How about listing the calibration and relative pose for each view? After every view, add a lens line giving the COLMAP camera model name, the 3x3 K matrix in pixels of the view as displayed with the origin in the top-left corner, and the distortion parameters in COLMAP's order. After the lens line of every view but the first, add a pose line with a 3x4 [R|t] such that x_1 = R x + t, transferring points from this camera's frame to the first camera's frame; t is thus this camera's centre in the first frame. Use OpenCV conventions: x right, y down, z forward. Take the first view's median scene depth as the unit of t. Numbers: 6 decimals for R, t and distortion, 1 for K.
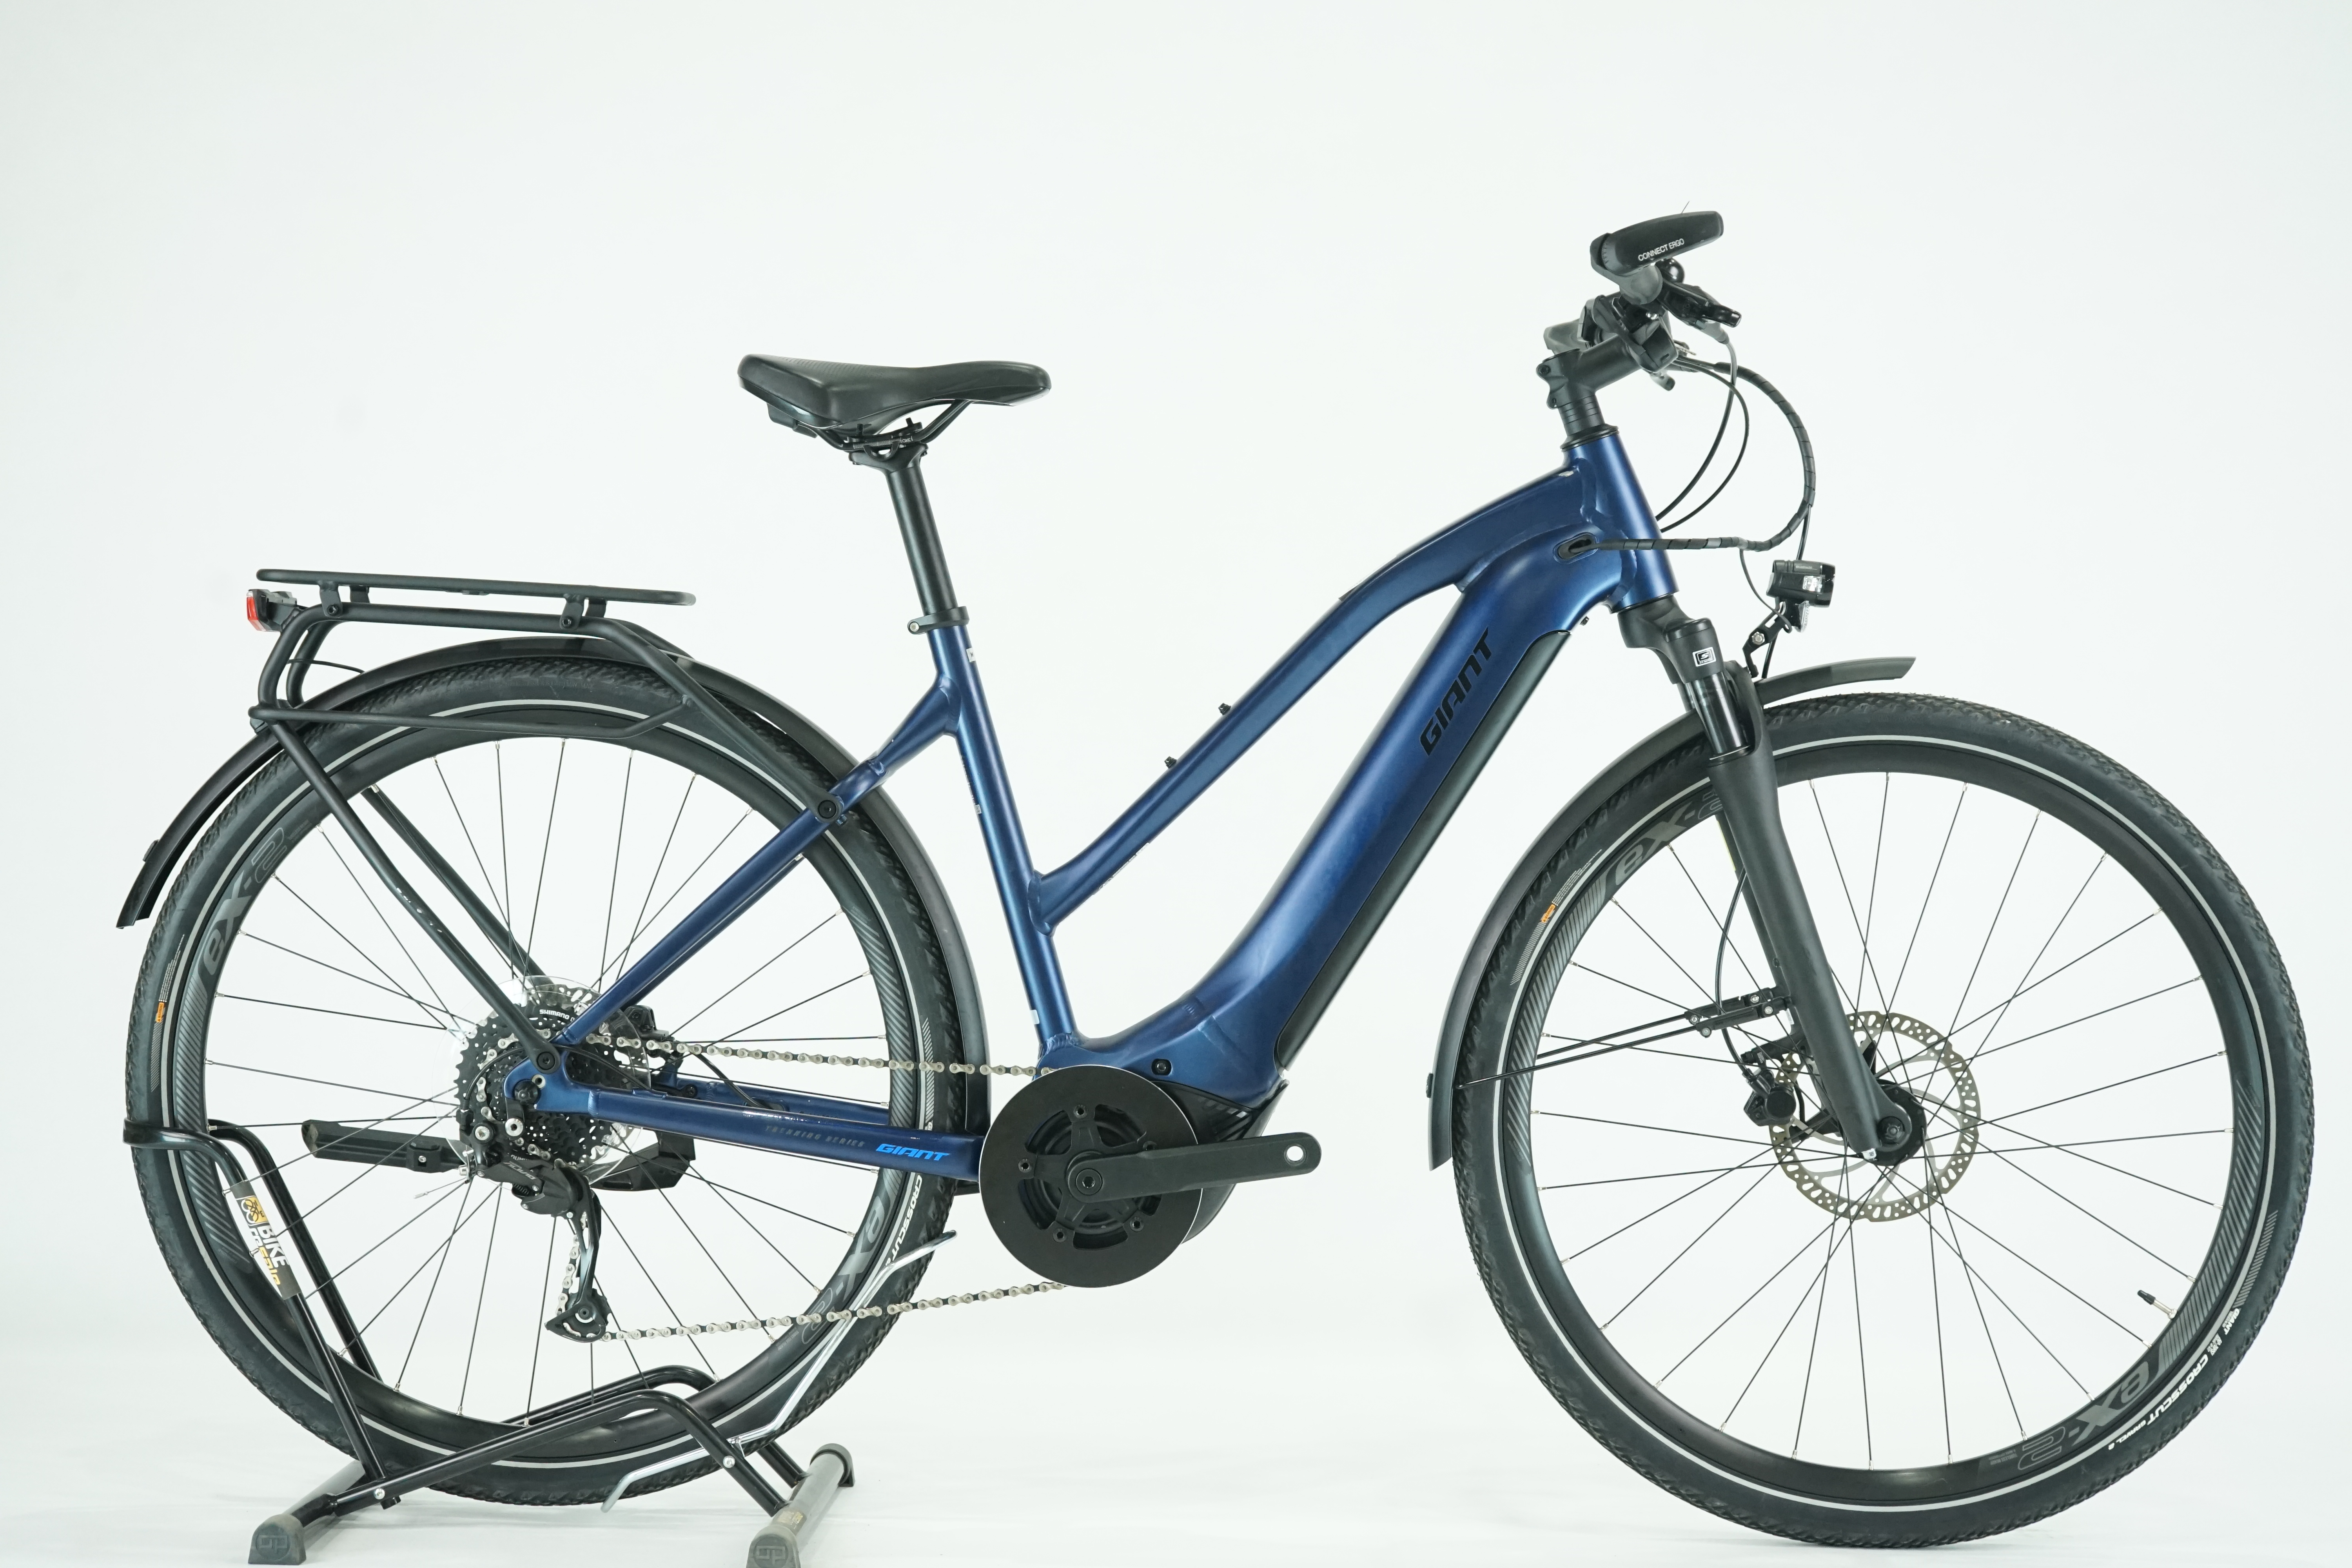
lens RADIAL K [[3851.5, 0, 1191.4], [0, 3851.5, 784.5], [0, 0, 1]] dist [-0.026287, 0.000000]
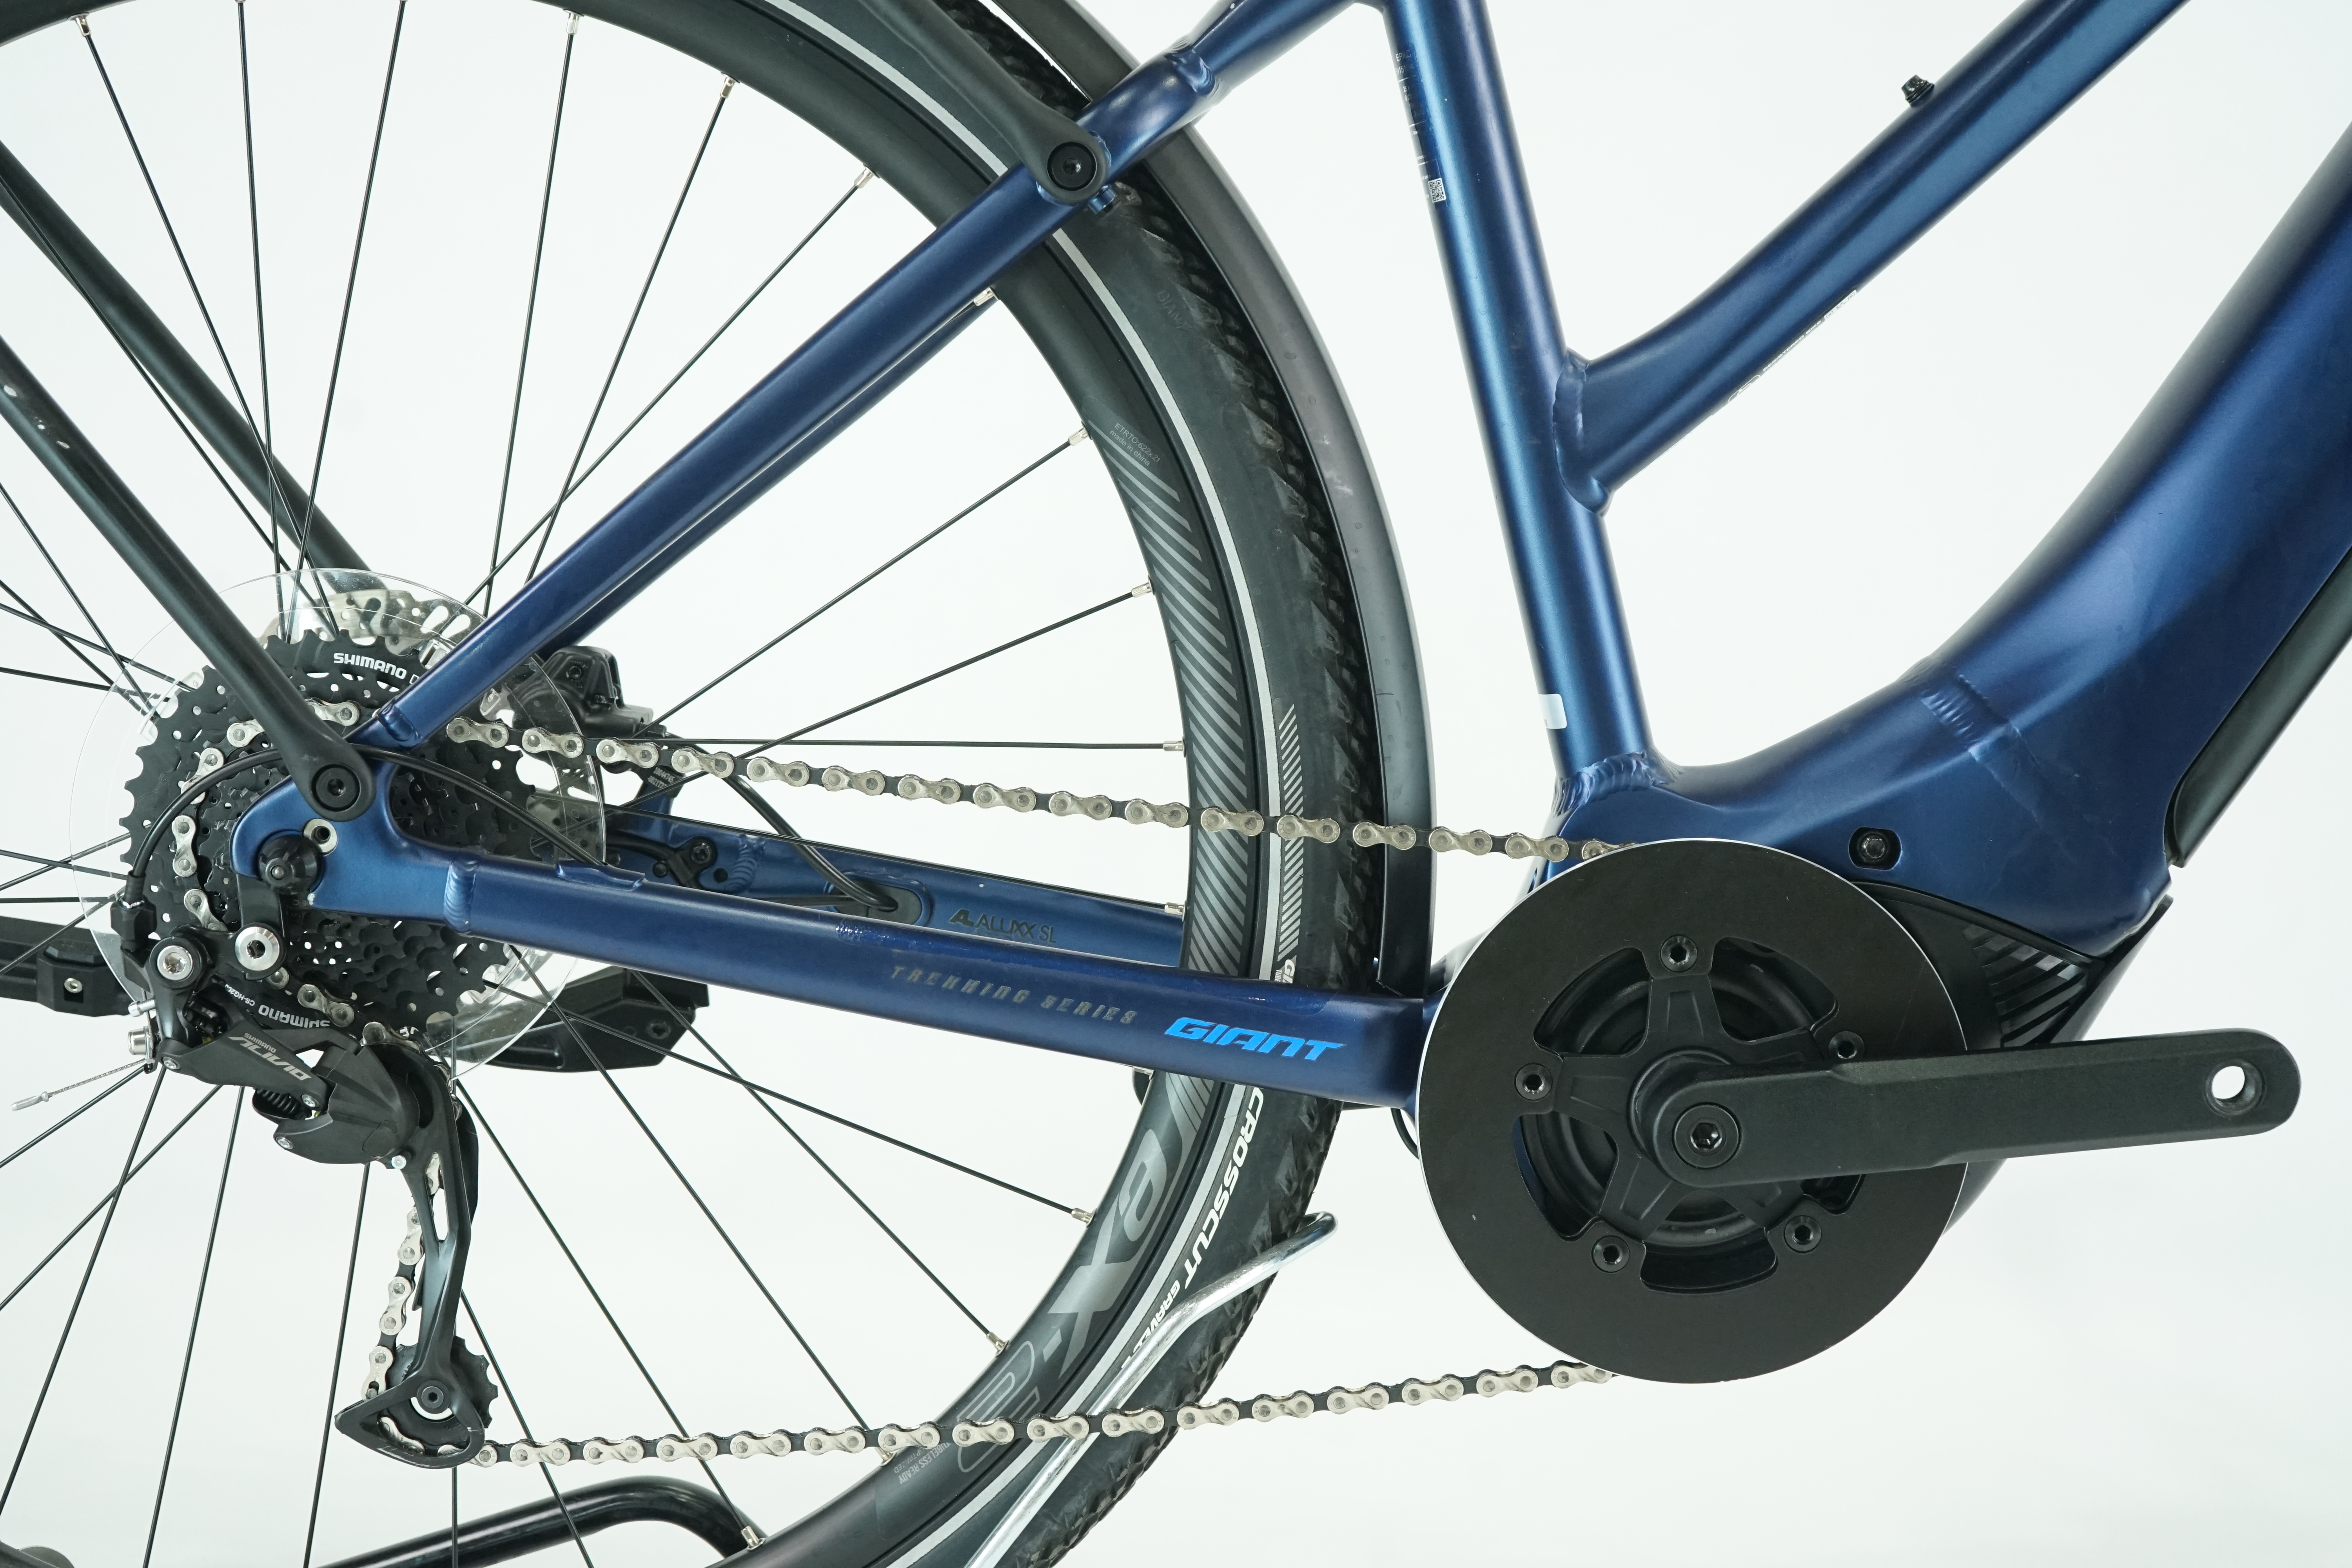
lens RADIAL K [[3582.2, 0, 1168.1], [0, 3582.2, 792.5], [0, 0, 1]] dist [-0.016122, 0.000000]
pose [[0.999376, 0.033395, 0.011541, -0.085601], [-0.034437, 0.993705, 0.106606, 0.030023], [-0.007908, -0.106937, 0.994234, 0.623882]]
